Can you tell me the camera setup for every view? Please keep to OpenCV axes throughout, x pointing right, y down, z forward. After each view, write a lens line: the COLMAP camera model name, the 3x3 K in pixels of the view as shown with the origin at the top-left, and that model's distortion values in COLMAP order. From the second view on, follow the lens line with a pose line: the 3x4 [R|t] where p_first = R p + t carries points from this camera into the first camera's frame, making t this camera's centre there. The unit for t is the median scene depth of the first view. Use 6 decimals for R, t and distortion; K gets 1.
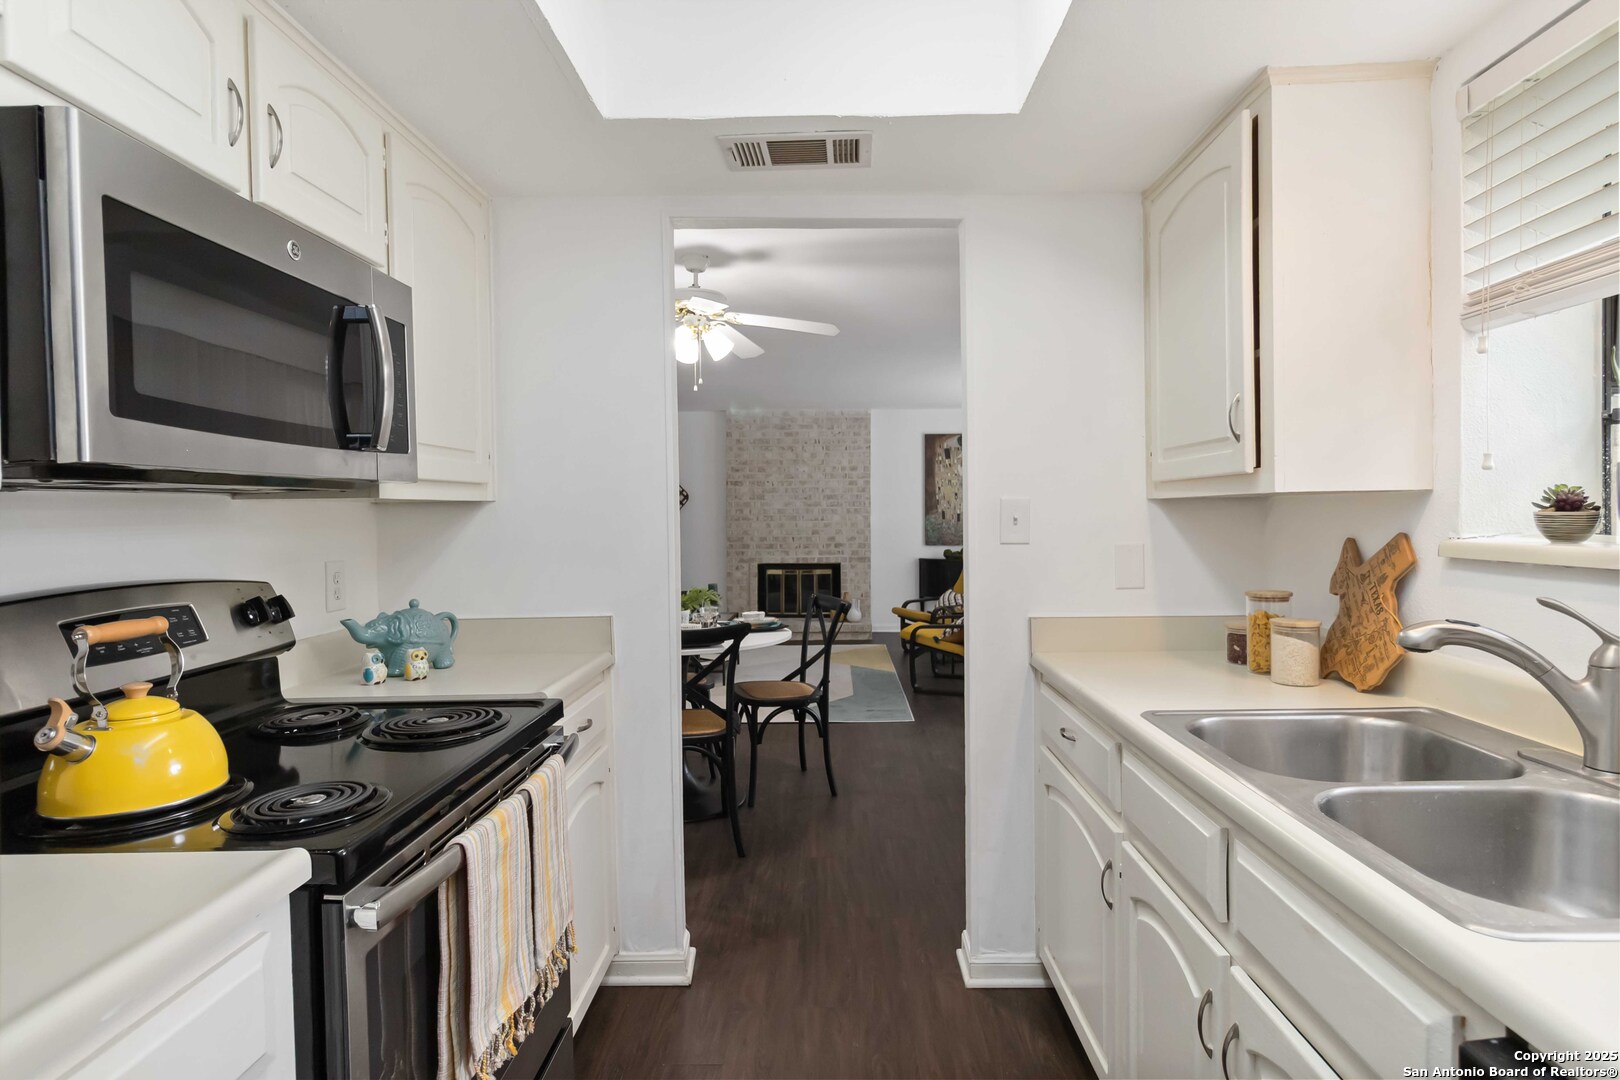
lens RADIAL K [[817.1, 0, 819.9], [0, 817.1, 534.1], [0, 0, 1]] dist [0.000222, -0.000089]
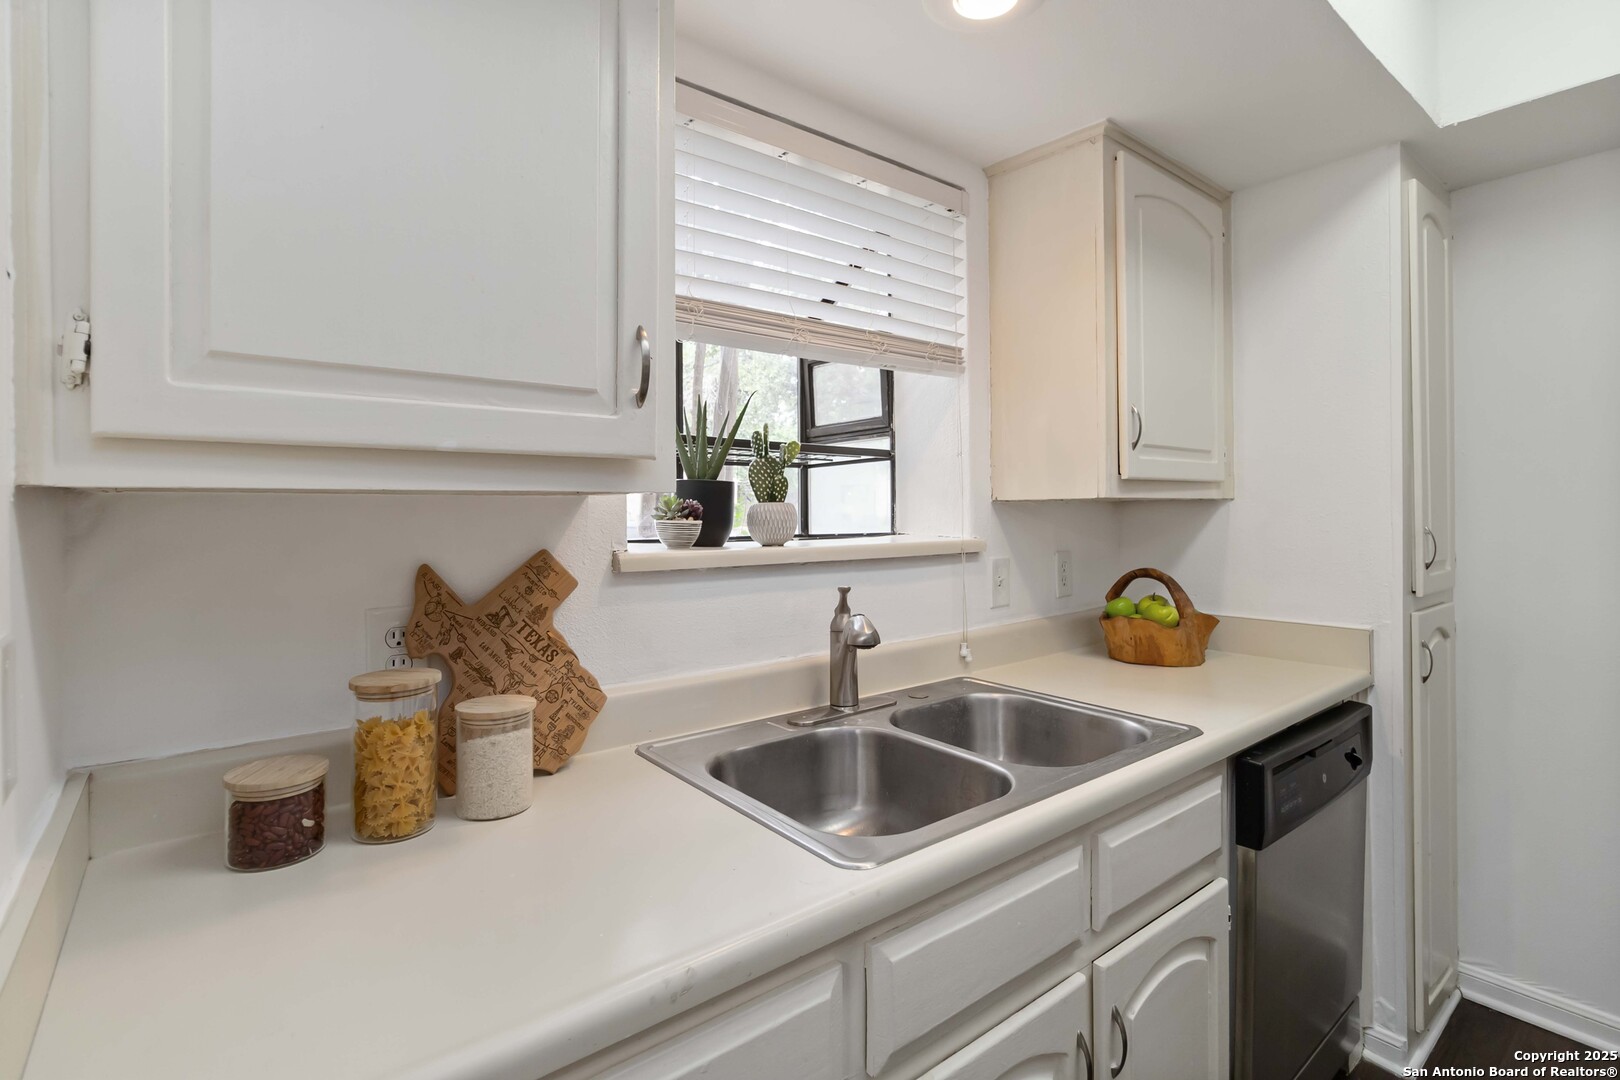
lens RADIAL K [[773.7, 0, 810.3], [0, 773.7, 504.7], [0, 0, 1]] dist [0.001683, 0.000123]
pose [[-0.639103, 0.019181, 0.768882, -0.002056], [0.030889, 0.999523, 0.000741, -0.007028], [-0.768500, 0.024224, -0.639391, 0.243079]]
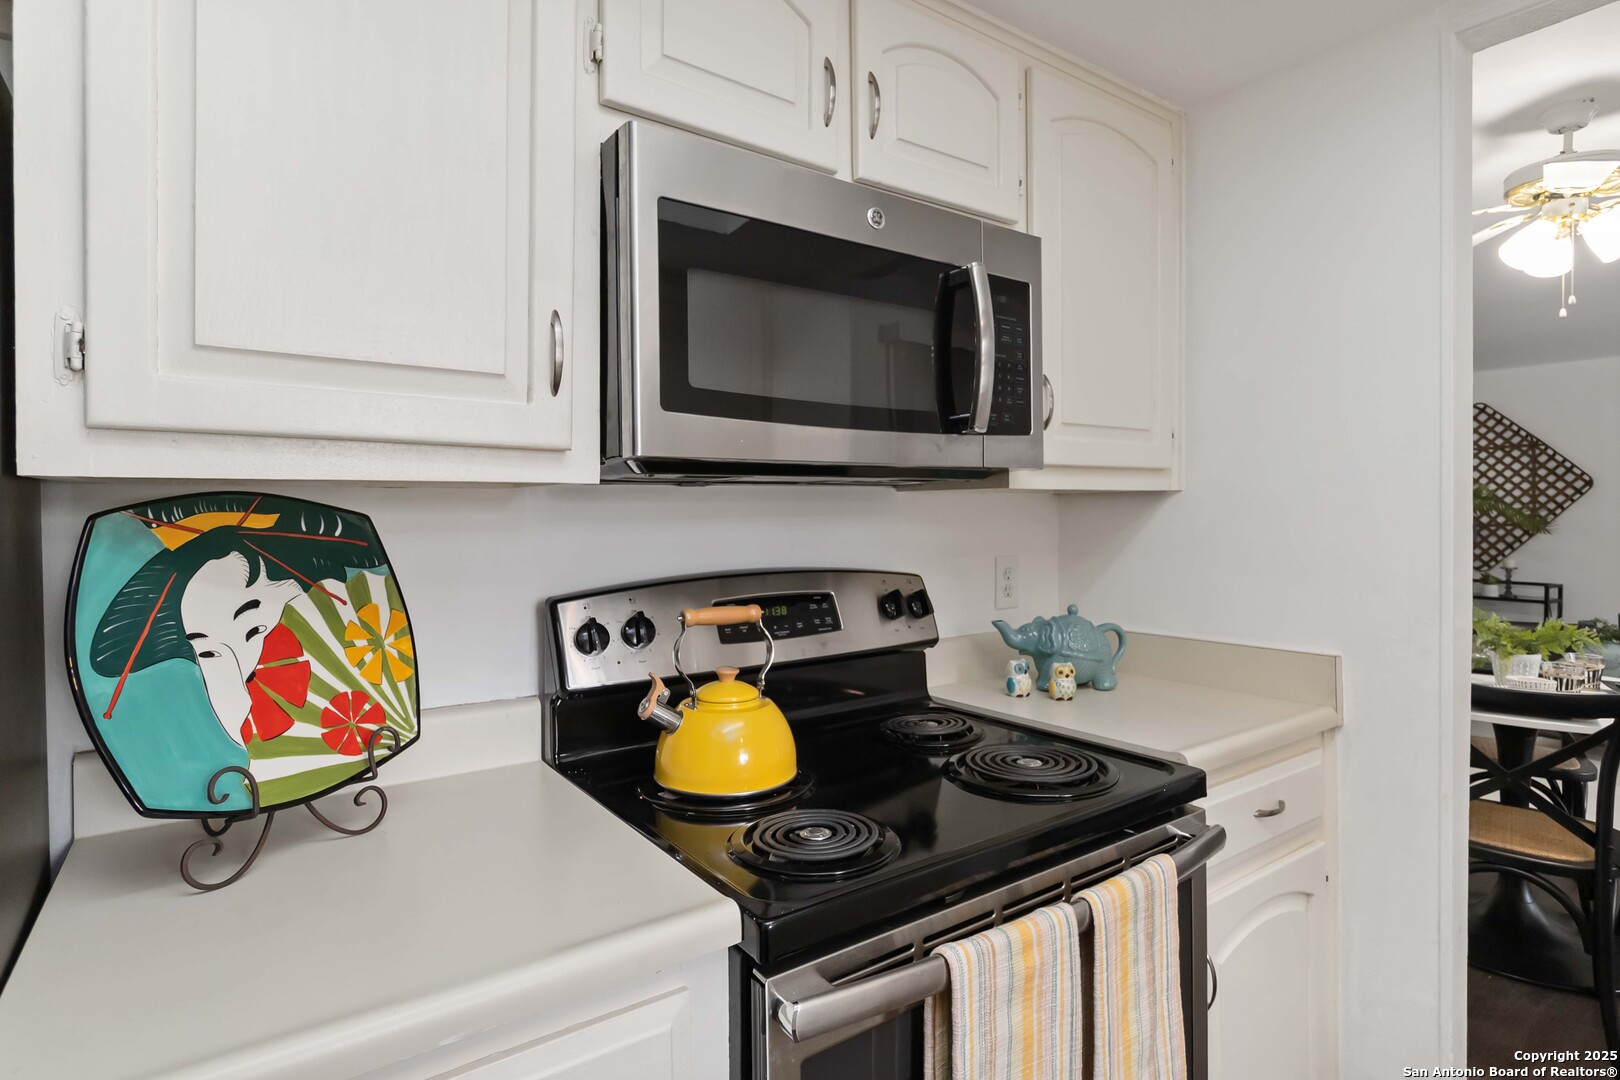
lens RADIAL K [[829.1, 0, 818.2], [0, 829.1, 522.6], [0, 0, 1]] dist [-0.000146, 0.000488]
pose [[0.597519, 0.019495, -0.801618, 0.010194], [-0.023148, 0.999707, 0.007058, -0.001682], [0.801521, 0.014339, 0.597795, 0.058438]]
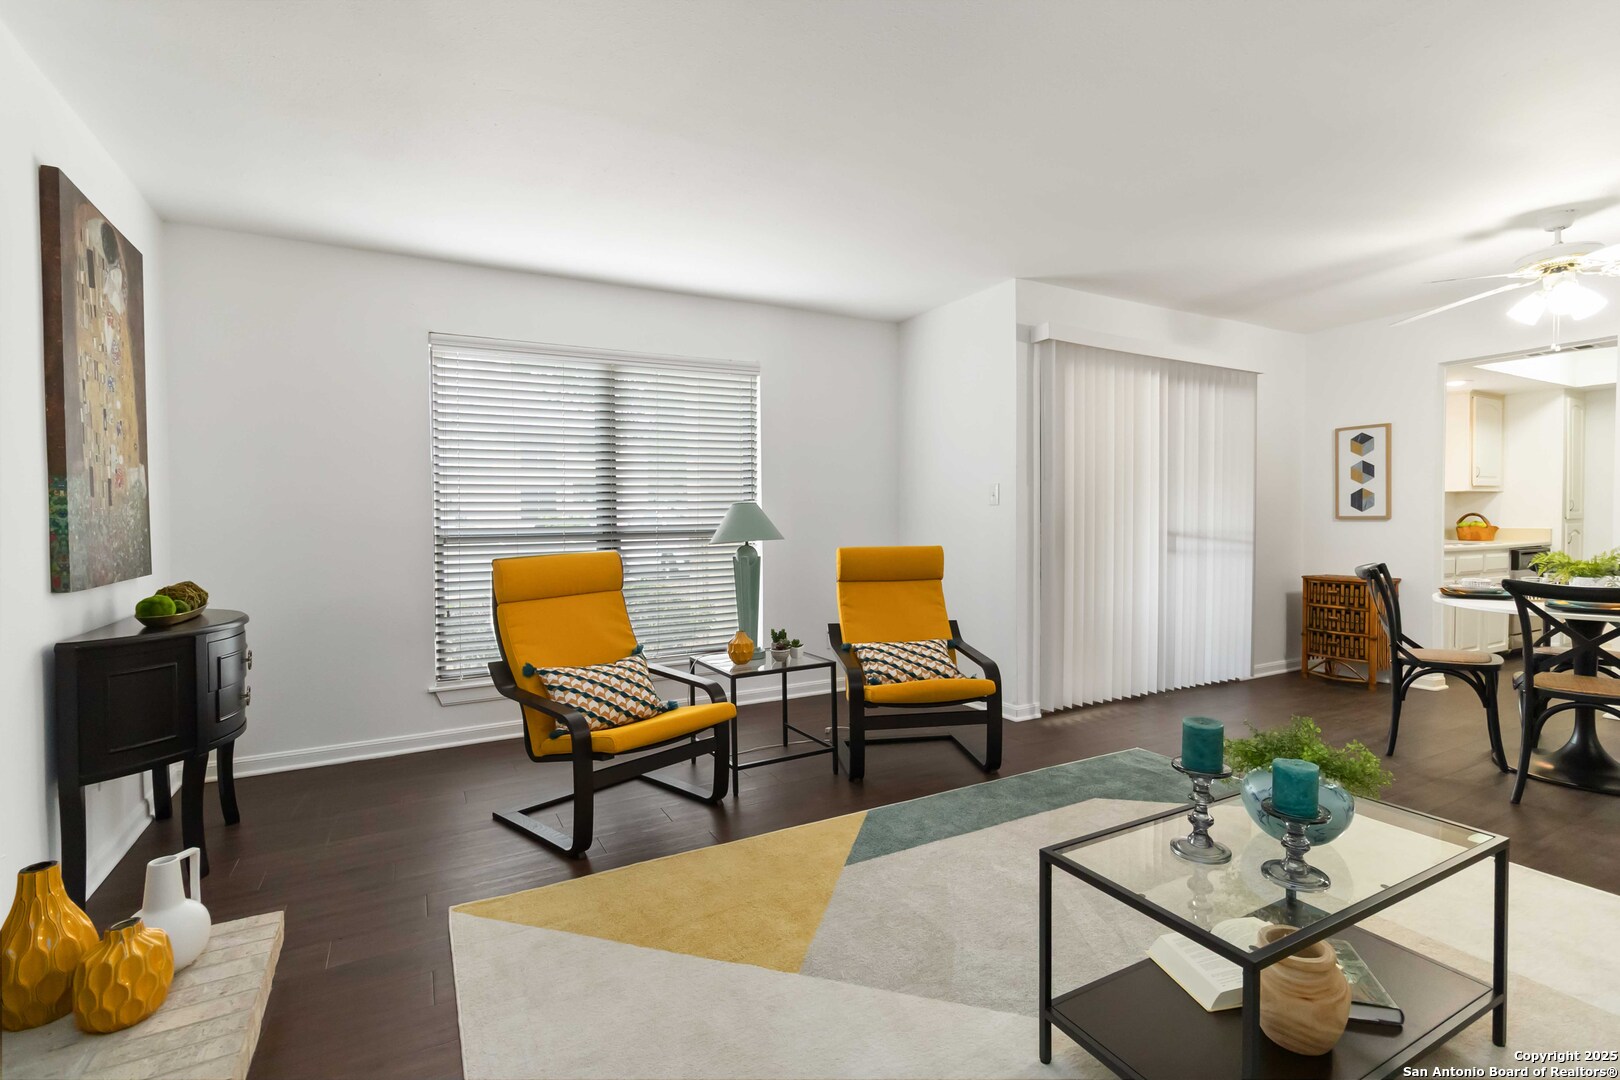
lens RADIAL K [[764.0, 0, 819.8], [0, 764.0, 516.6], [0, 0, 1]] dist [-0.000183, 0.000301]
pose [[-0.497011, 0.004387, 0.867733, -0.210687], [0.028428, 0.999533, 0.011230, -0.007375], [-0.867278, 0.030249, -0.496904, 0.919829]]
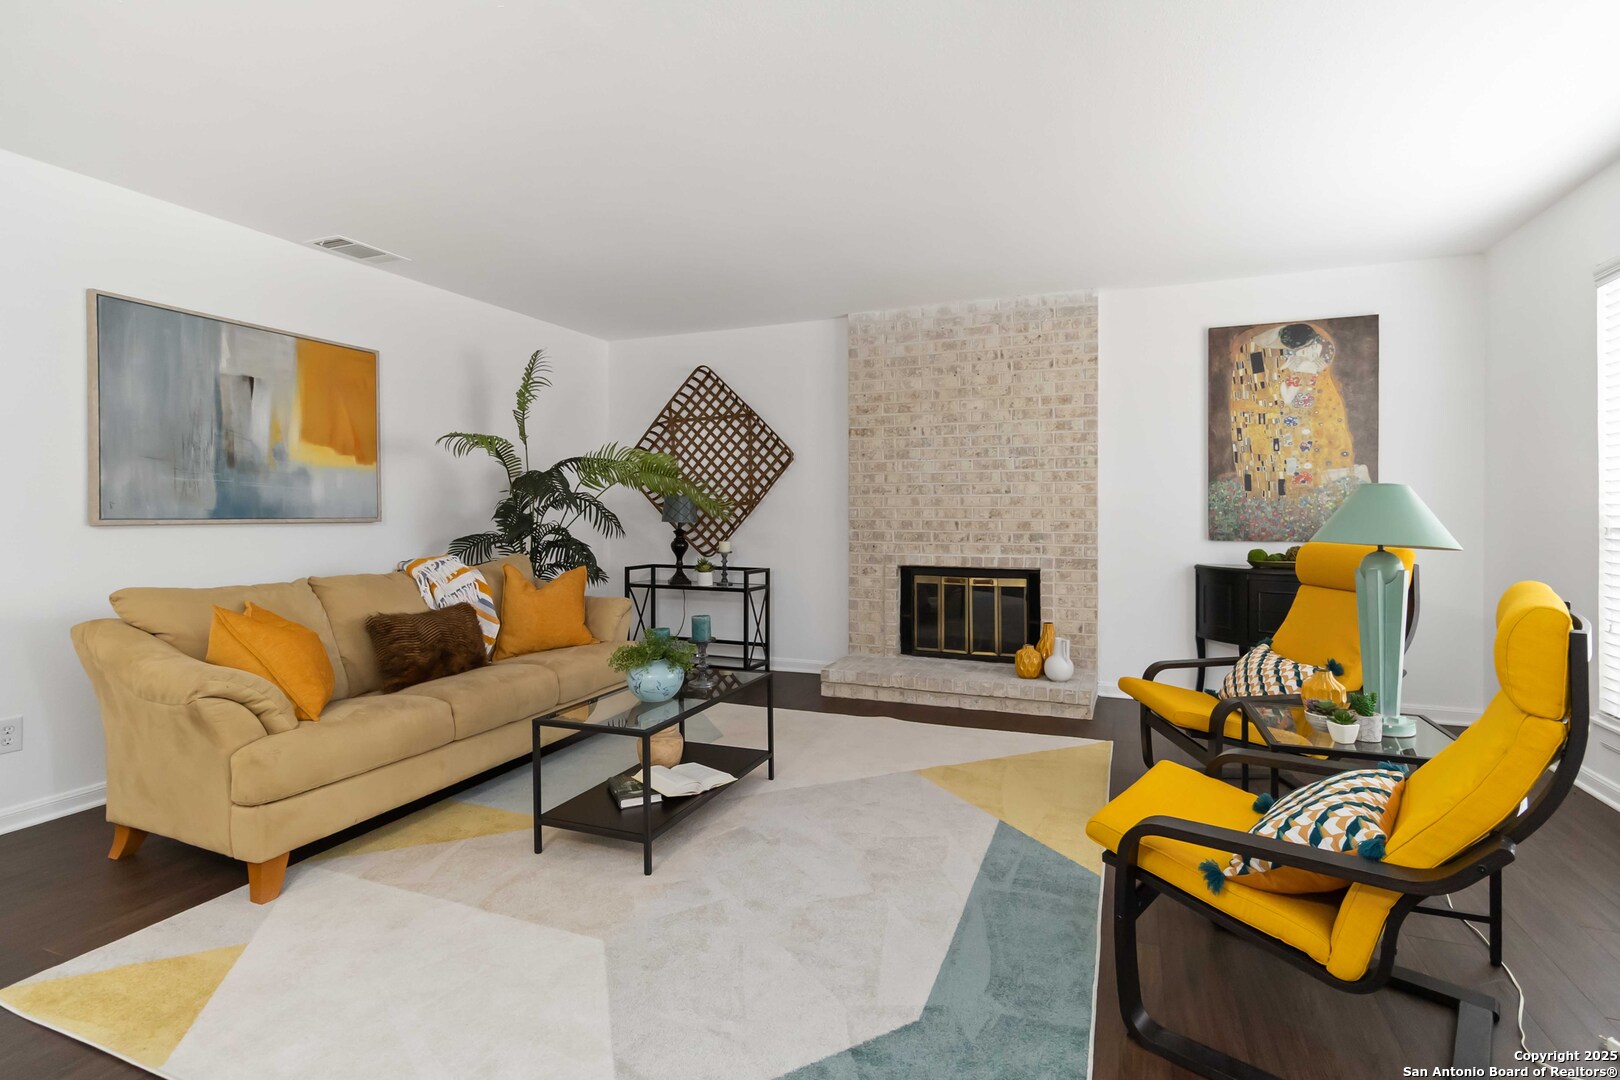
lens RADIAL K [[765.0, 0, 824.8], [0, 765.0, 508.5], [0, 0, 1]] dist [-0.001115, 0.000130]
pose [[0.936590, 0.005505, -0.350385, 0.071038], [-0.010767, 0.999857, -0.013072, 0.002388], [0.350262, 0.016016, 0.936515, 0.459185]]
